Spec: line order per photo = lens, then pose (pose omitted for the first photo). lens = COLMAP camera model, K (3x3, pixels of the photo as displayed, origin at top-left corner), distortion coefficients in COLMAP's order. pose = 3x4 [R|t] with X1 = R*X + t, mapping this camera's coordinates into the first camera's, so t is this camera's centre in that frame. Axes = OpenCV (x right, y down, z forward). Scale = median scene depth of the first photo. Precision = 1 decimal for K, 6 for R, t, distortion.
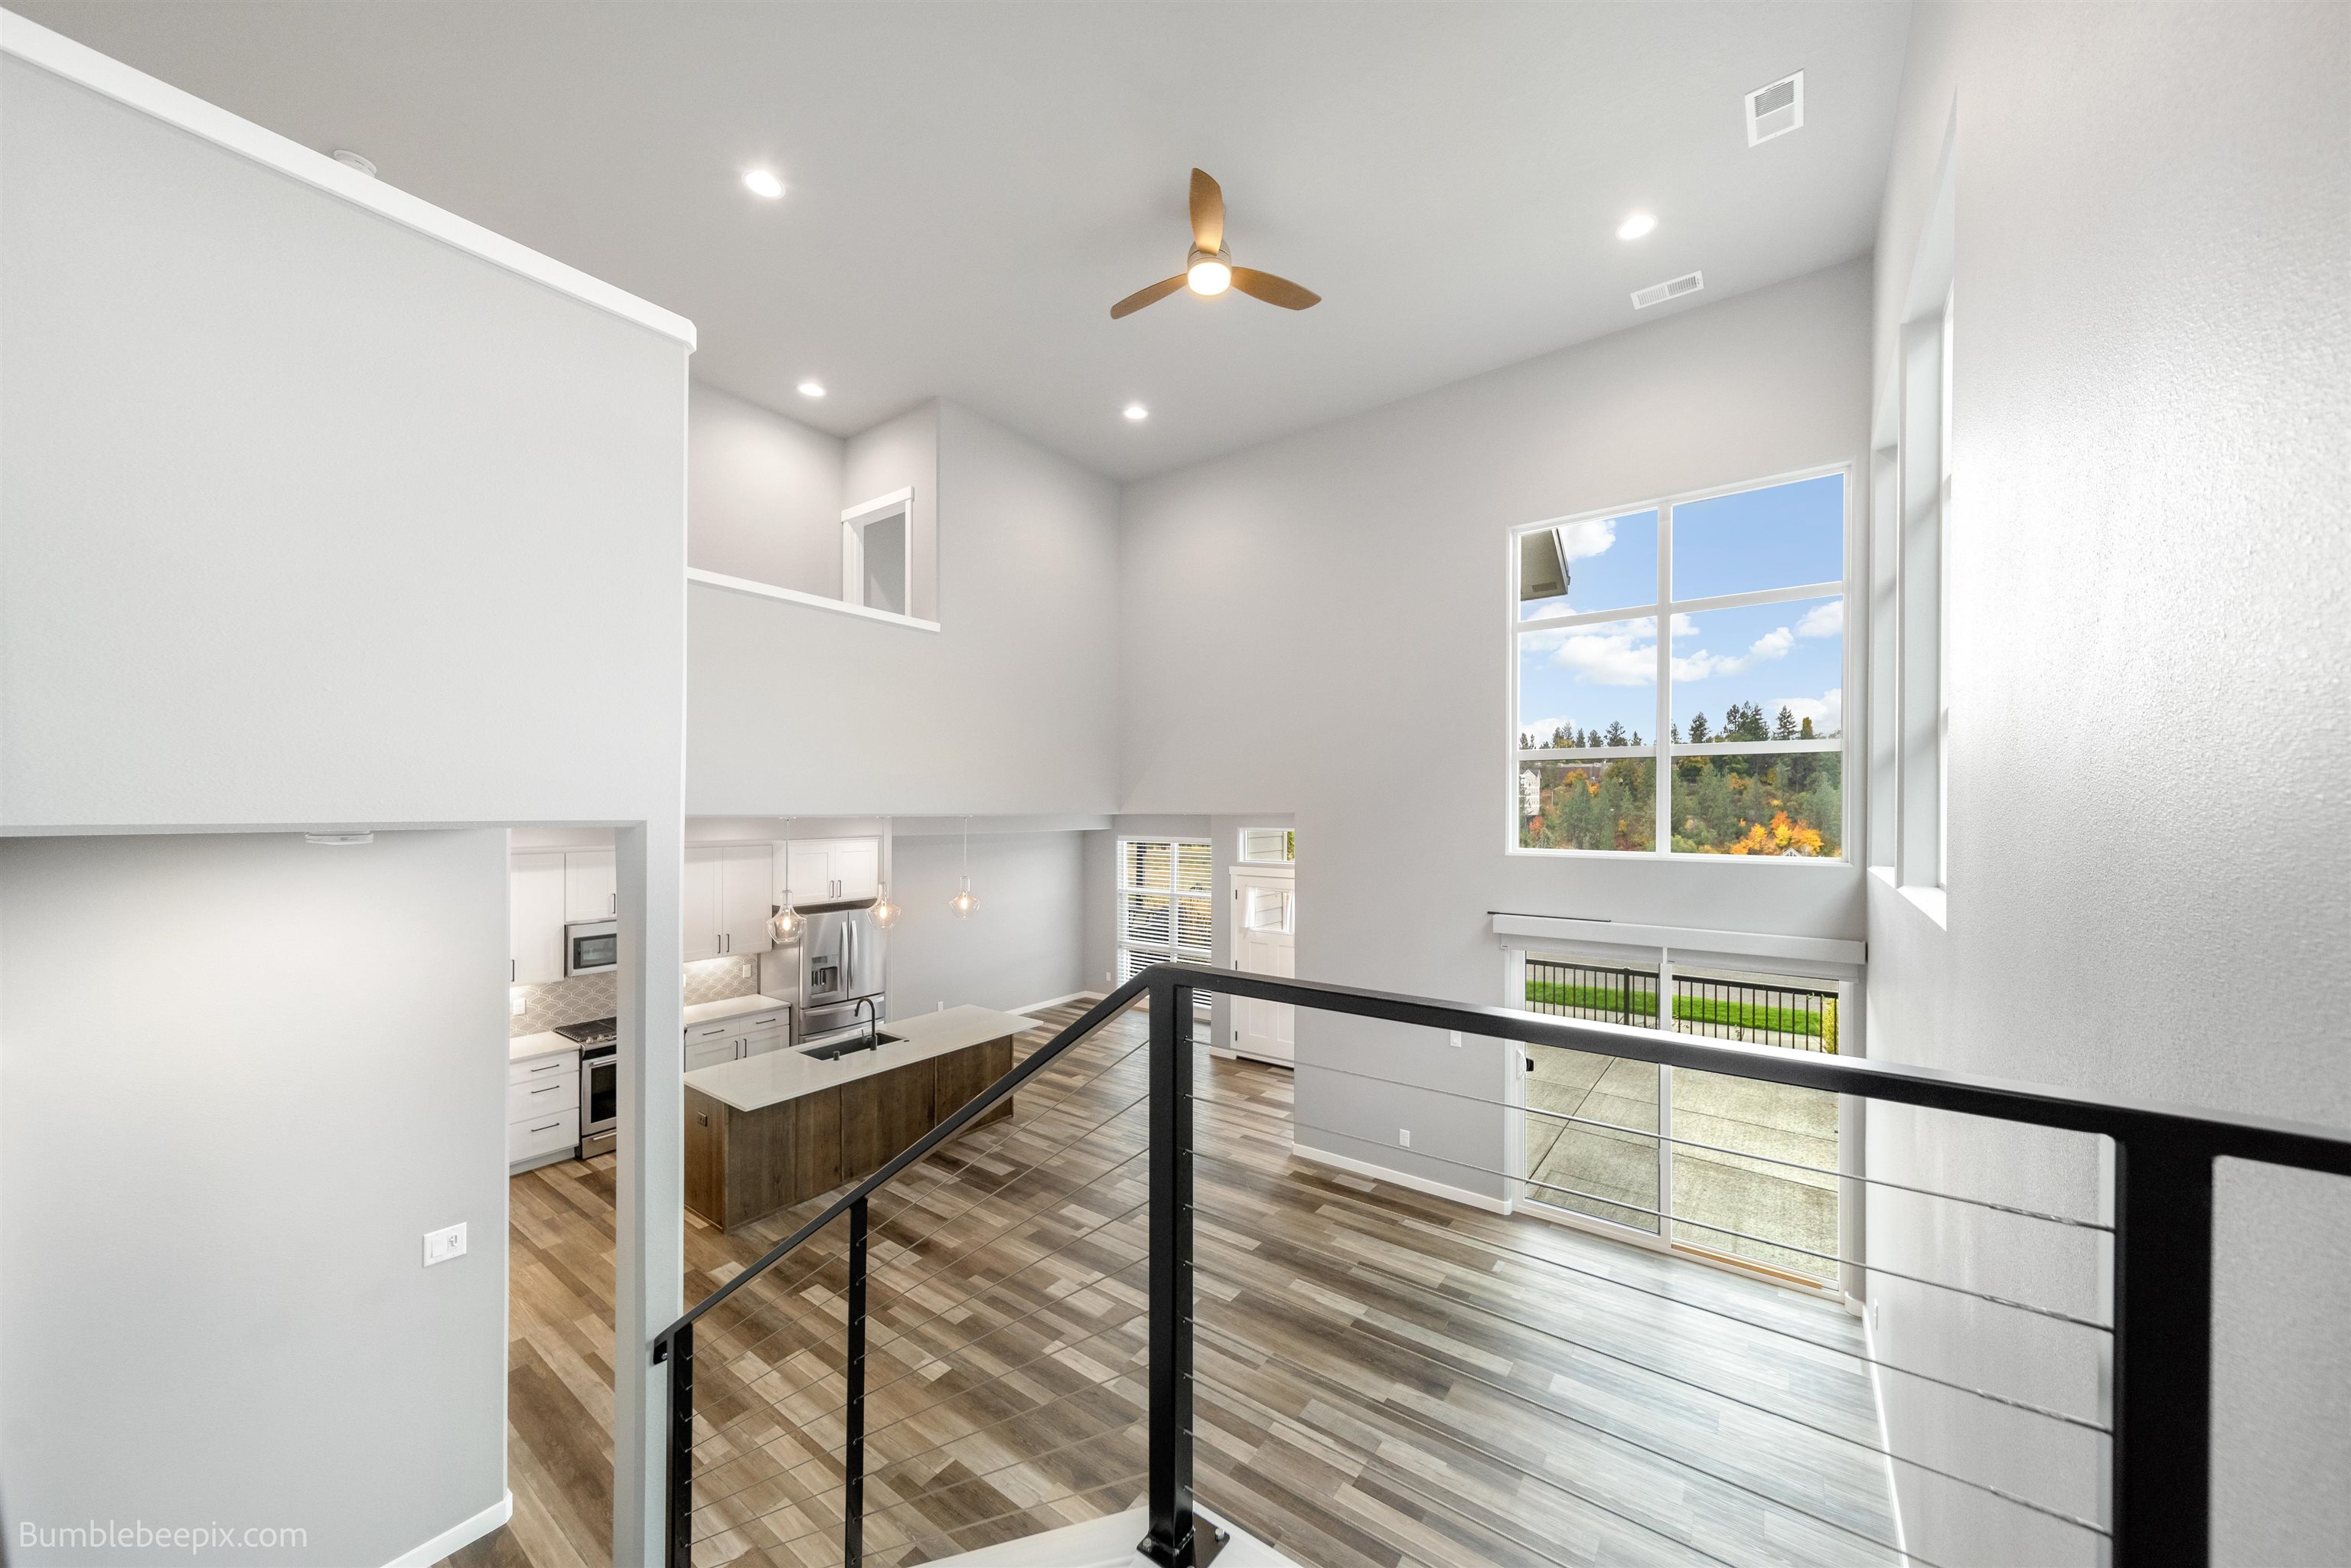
lens RADIAL K [[819.8, 0, 1174.8], [0, 819.8, 802.9], [0, 0, 1]] dist [0.002389, 0.000213]
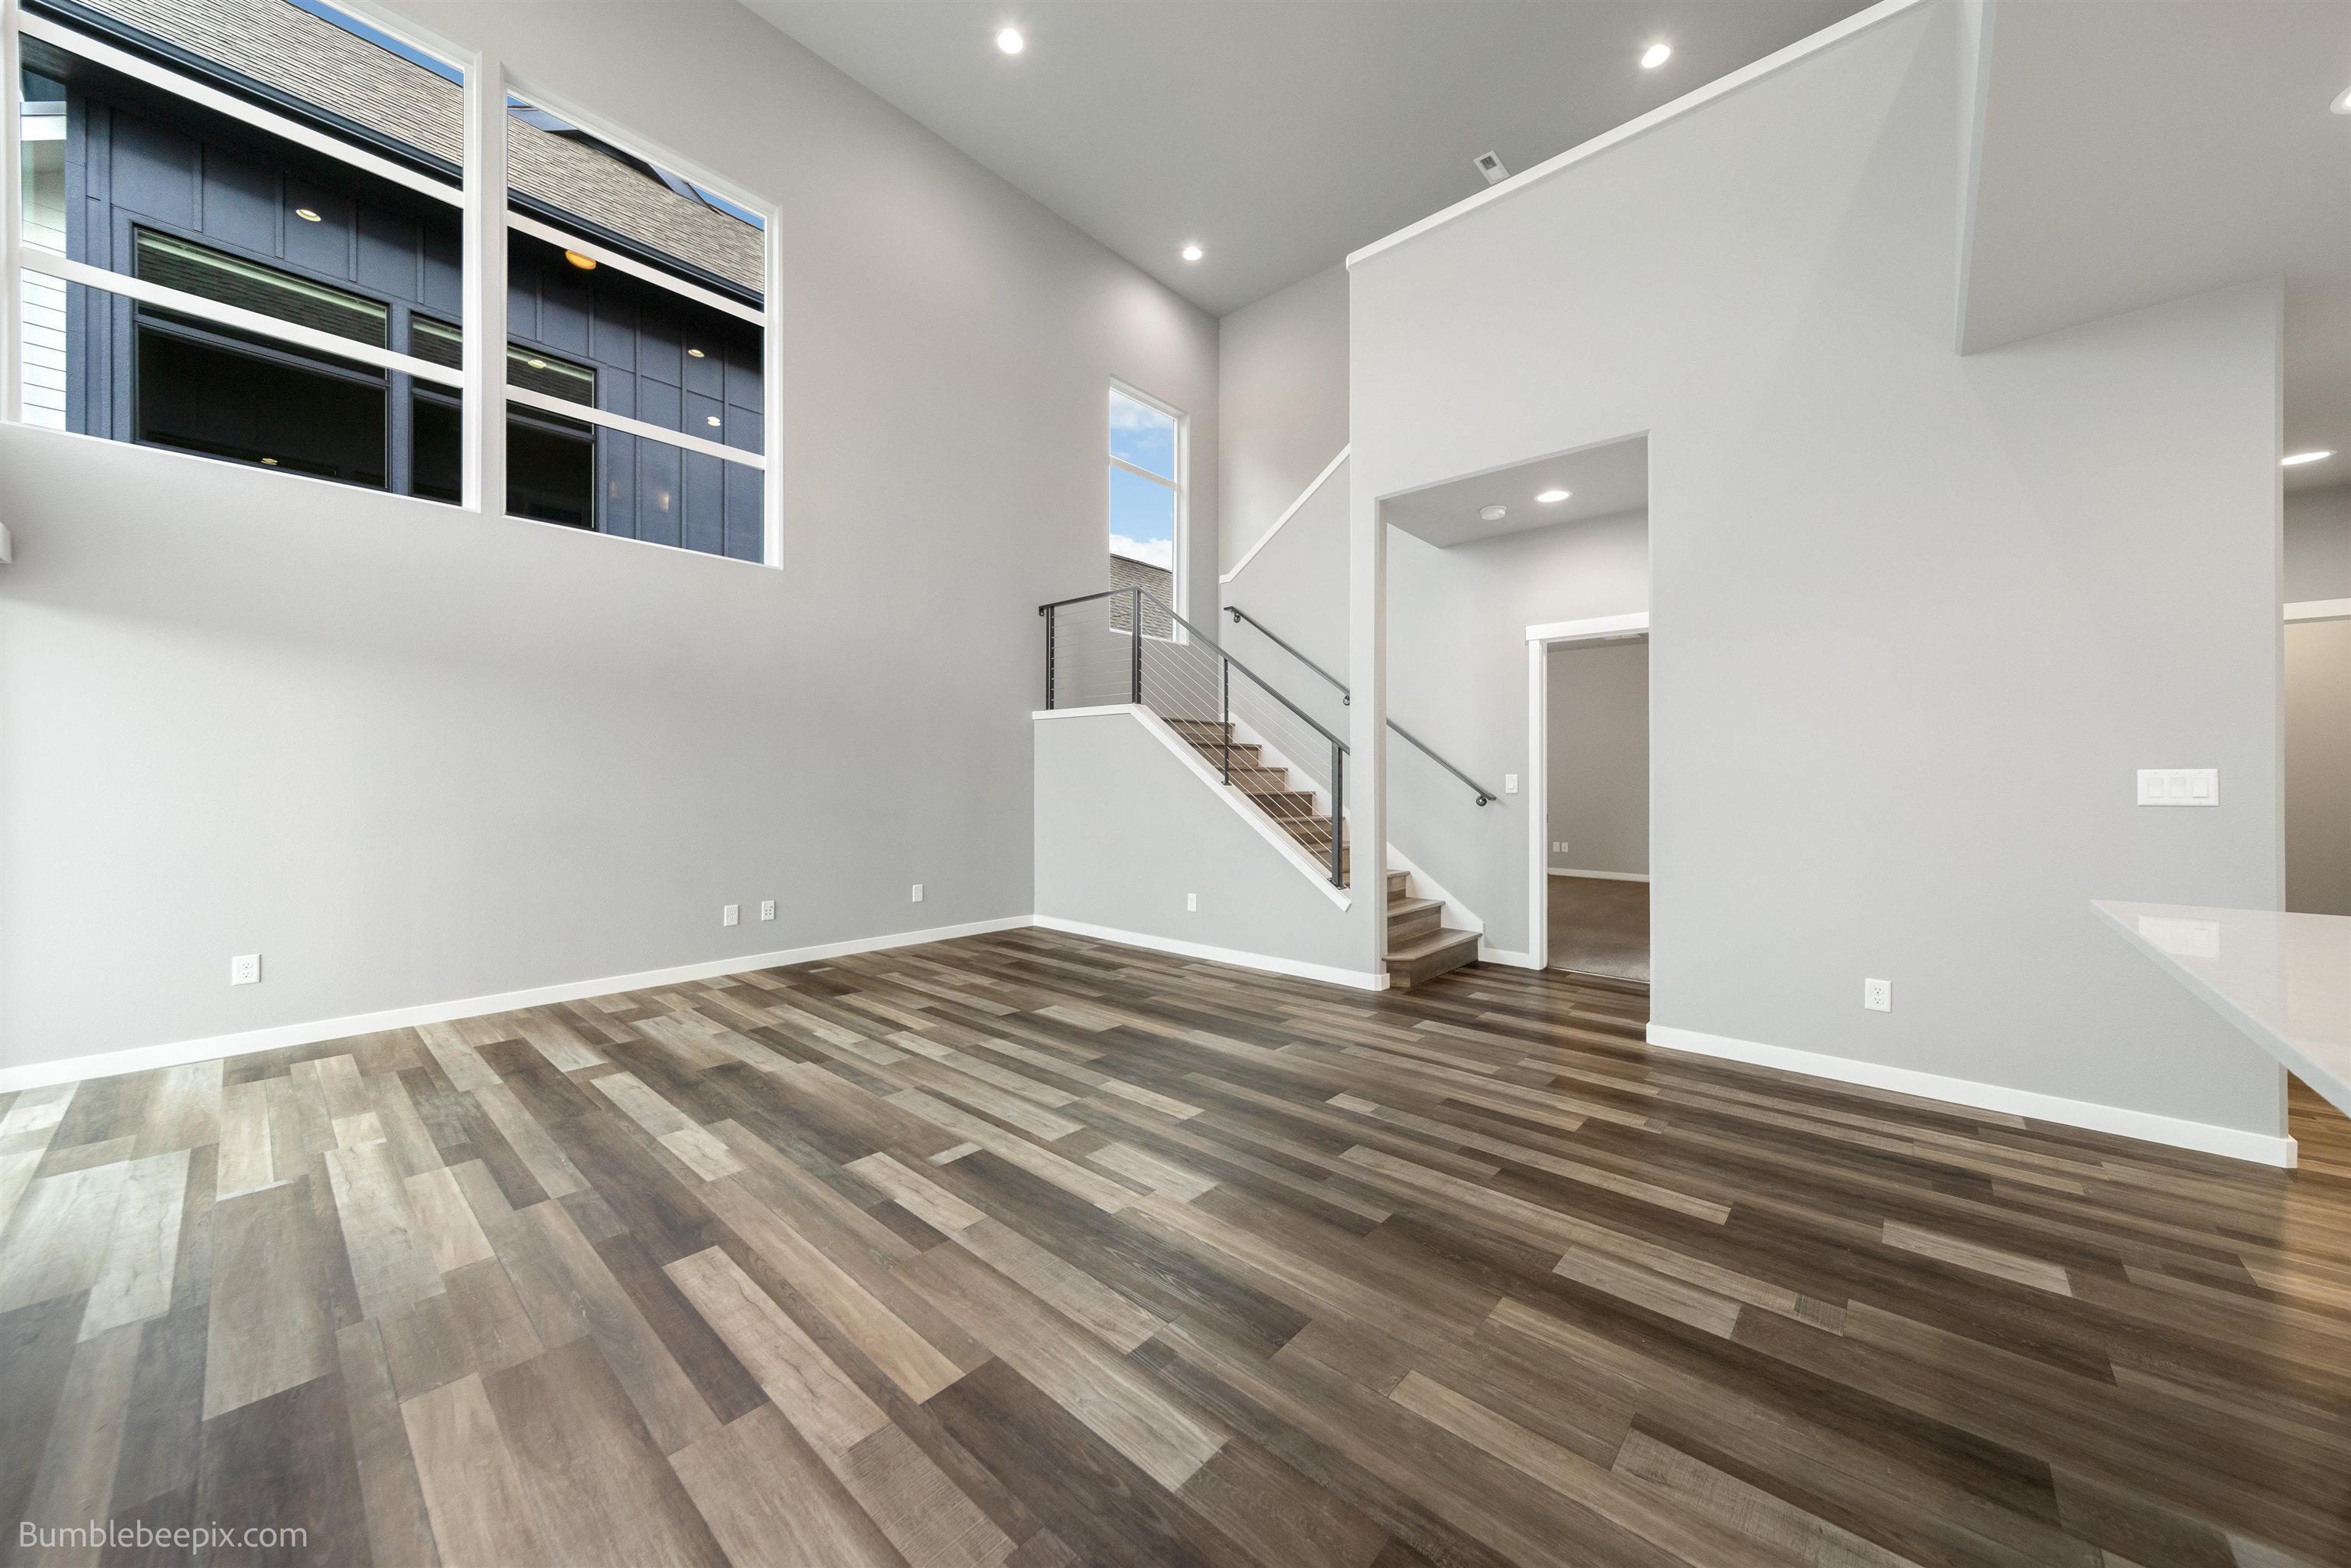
lens RADIAL K [[819.8, 0, 1168.4], [0, 819.8, 774.6], [0, 0, 1]] dist [0.002389, 0.000213]
pose [[-0.994505, -0.008474, 0.104347, -0.135014], [-0.009090, 0.999944, -0.005435, 0.264554], [-0.104295, -0.006354, -0.994526, 1.141703]]
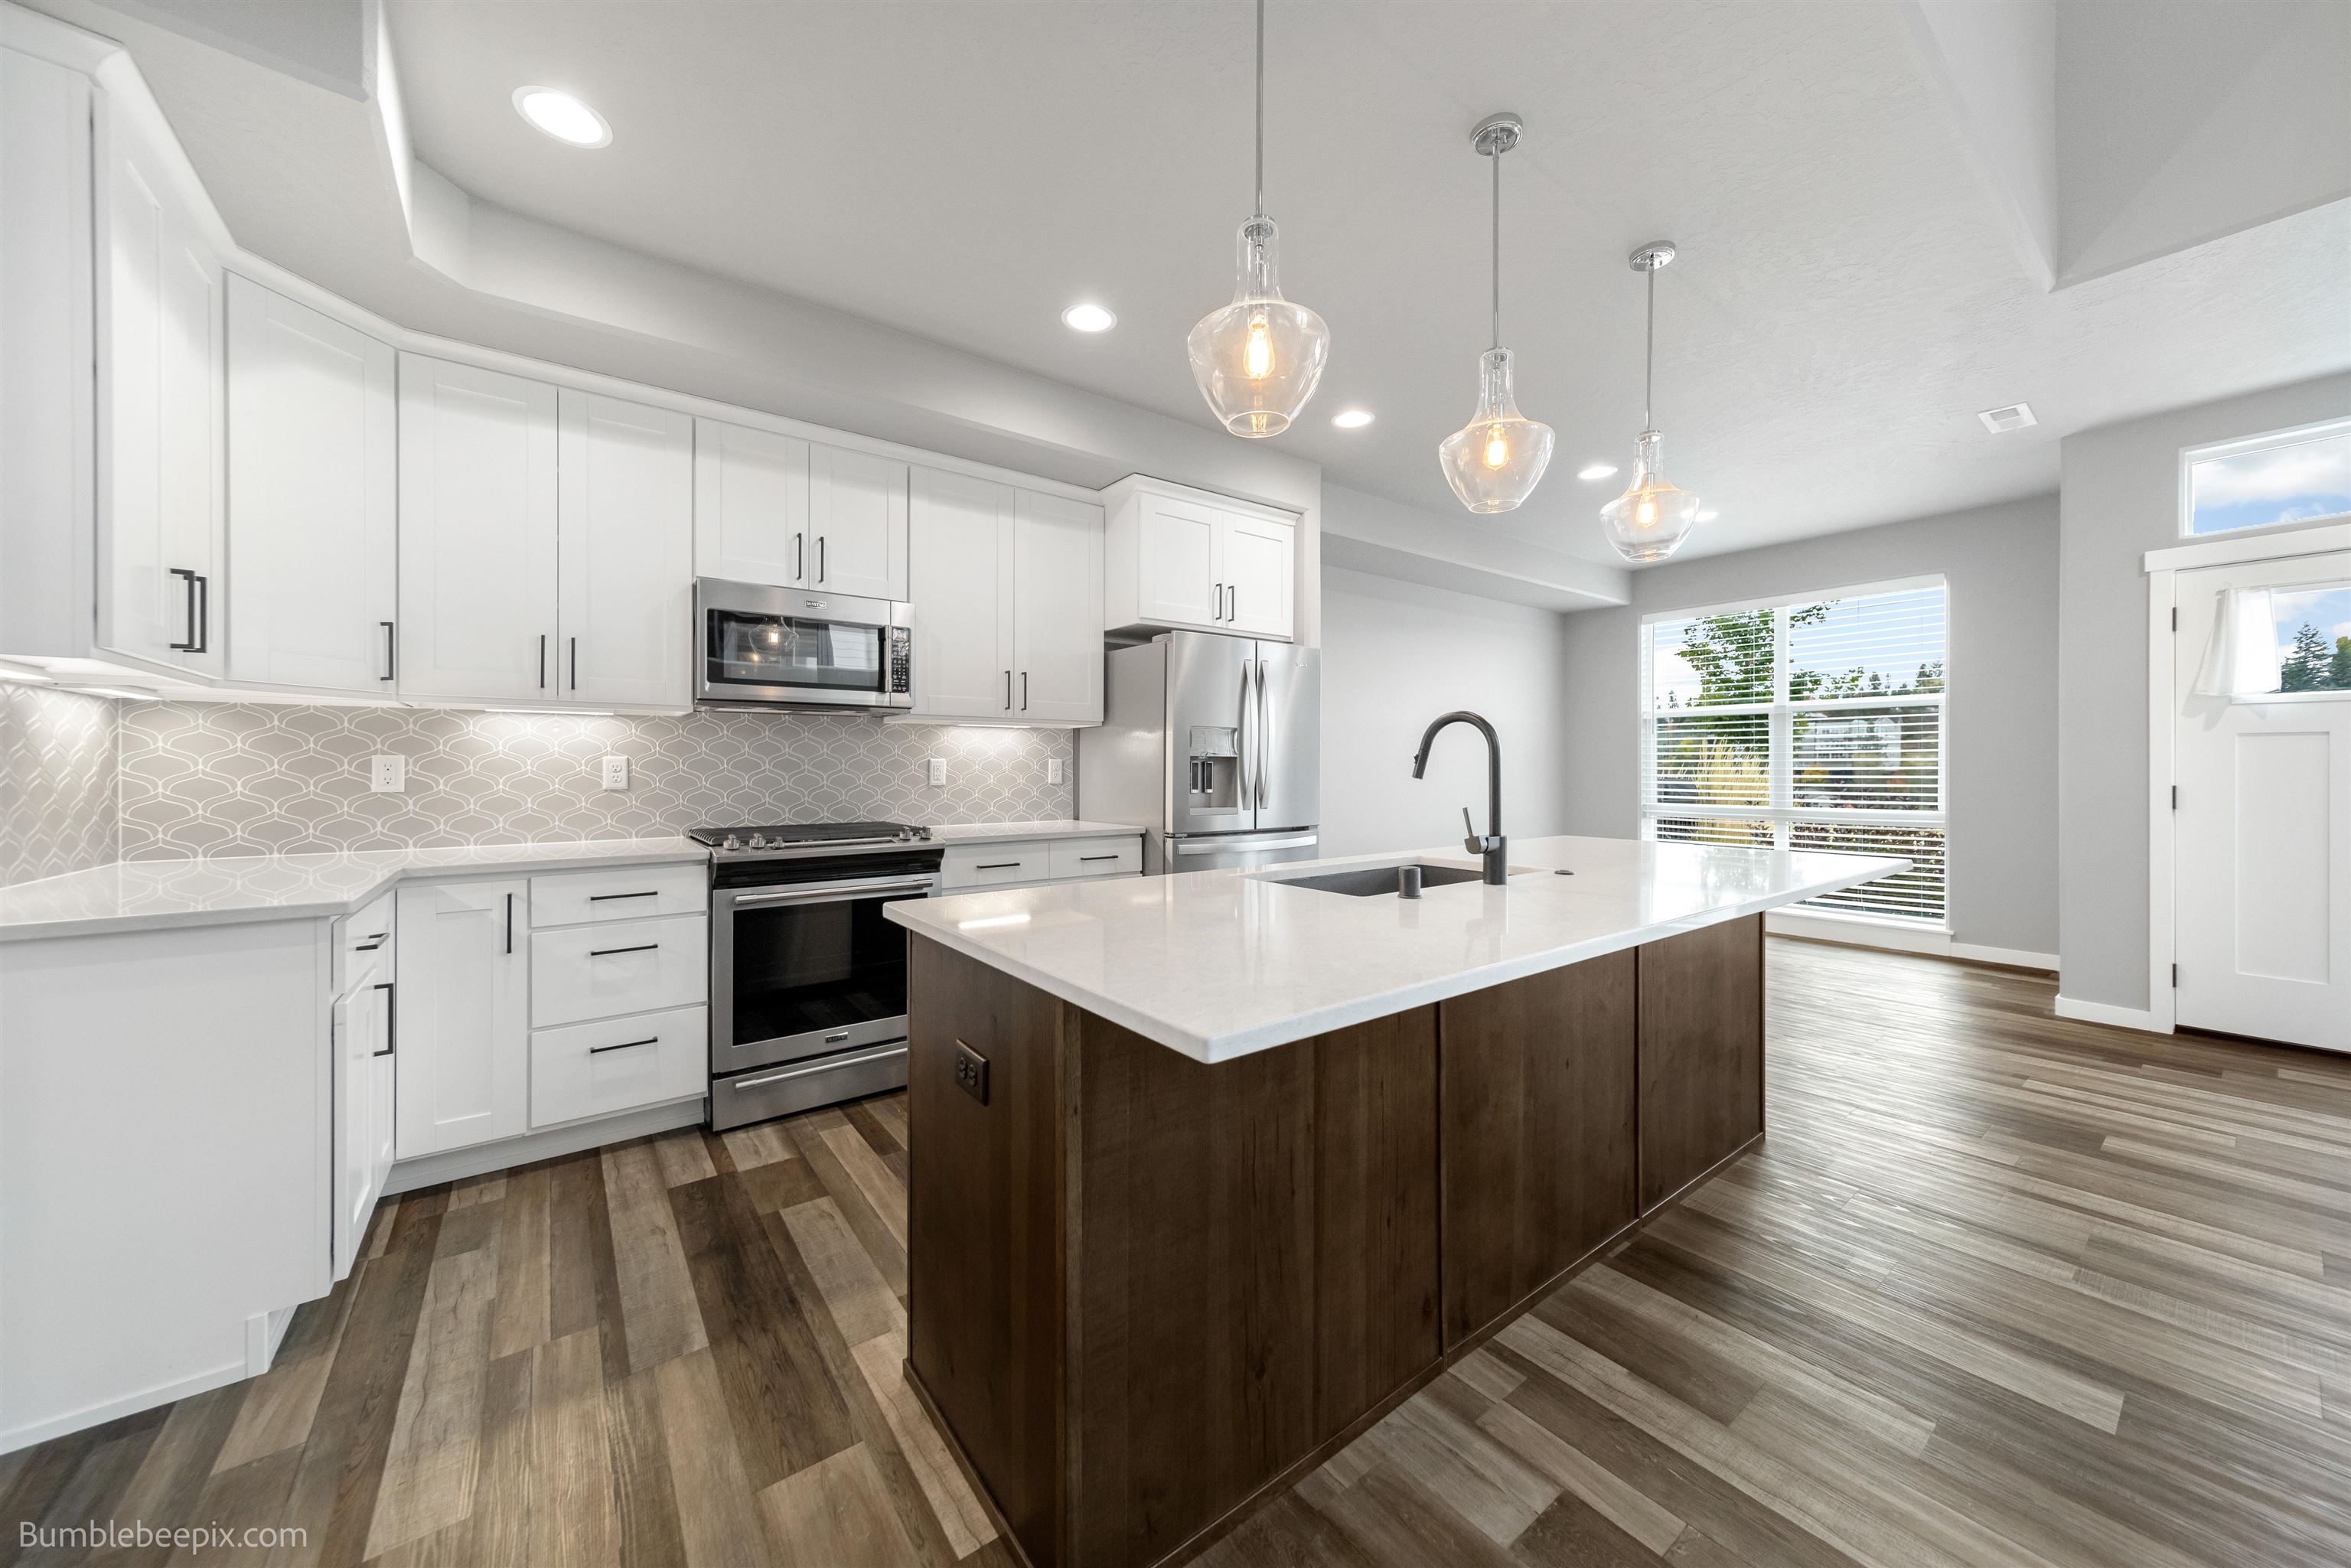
lens RADIAL K [[819.8, 0, 1168.7], [0, 819.8, 774.5], [0, 0, 1]] dist [0.002389, 0.000213]
pose [[0.956370, -0.003855, -0.292133, -0.397906], [0.006799, 0.999936, 0.009063, 0.262015], [0.292080, -0.010654, 0.956335, 0.696953]]
